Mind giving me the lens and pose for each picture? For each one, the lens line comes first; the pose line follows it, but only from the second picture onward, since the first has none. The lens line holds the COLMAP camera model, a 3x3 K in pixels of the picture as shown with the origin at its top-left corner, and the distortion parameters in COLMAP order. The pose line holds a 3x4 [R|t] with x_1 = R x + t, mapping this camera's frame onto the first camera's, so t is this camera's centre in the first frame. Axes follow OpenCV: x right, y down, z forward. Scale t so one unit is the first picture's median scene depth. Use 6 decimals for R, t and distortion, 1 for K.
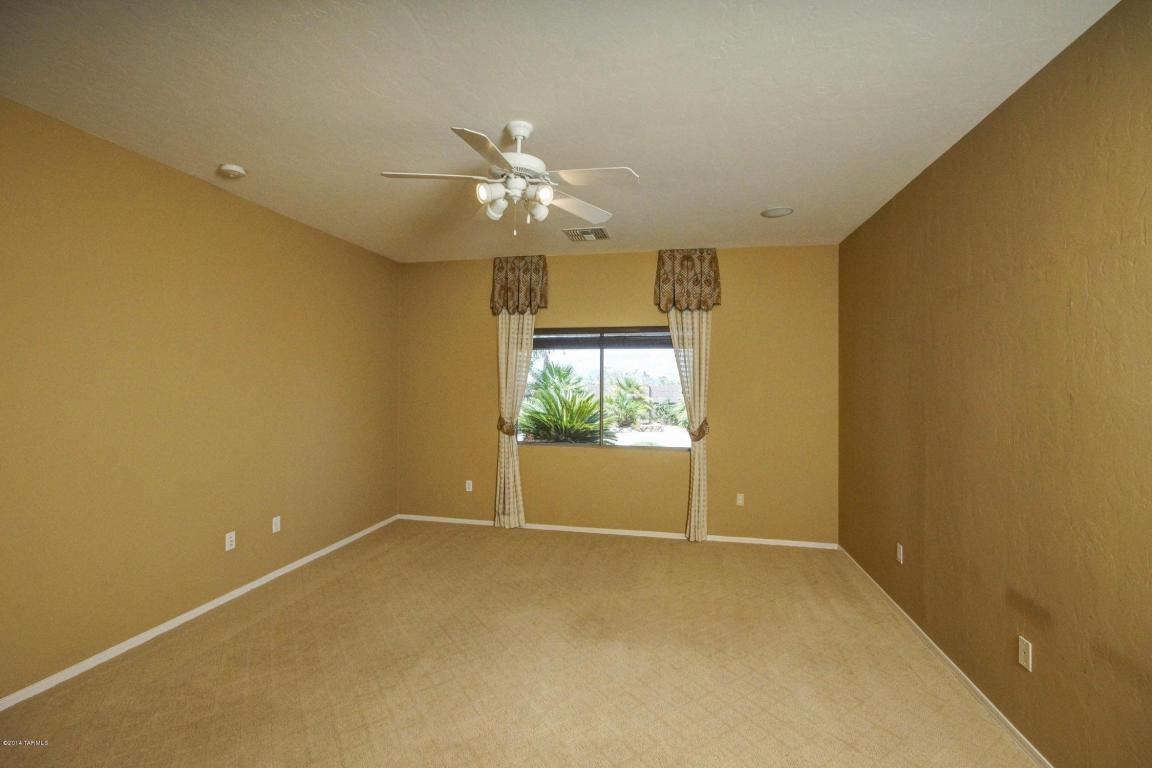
lens RADIAL K [[508.7, 0, 578.6], [0, 508.7, 378.1], [0, 0, 1]] dist [-0.002875, -0.000800]
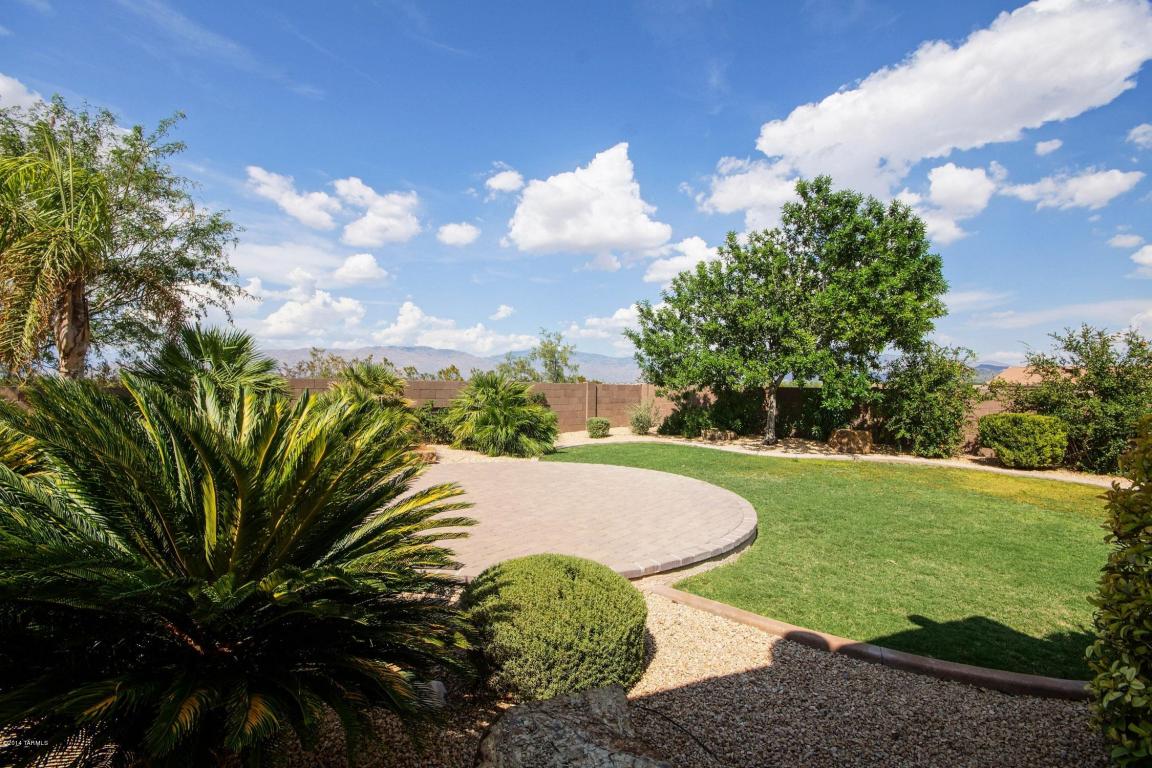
lens RADIAL K [[508.7, 0, 578.6], [0, 508.7, 378.1], [0, 0, 1]] dist [-0.002875, -0.000800]
pose [[0.844335, 0.009436, 0.535732, -0.007595], [-0.010452, 0.999945, -0.001140, 0.012677], [-0.535713, -0.004637, 0.844387, 0.443745]]
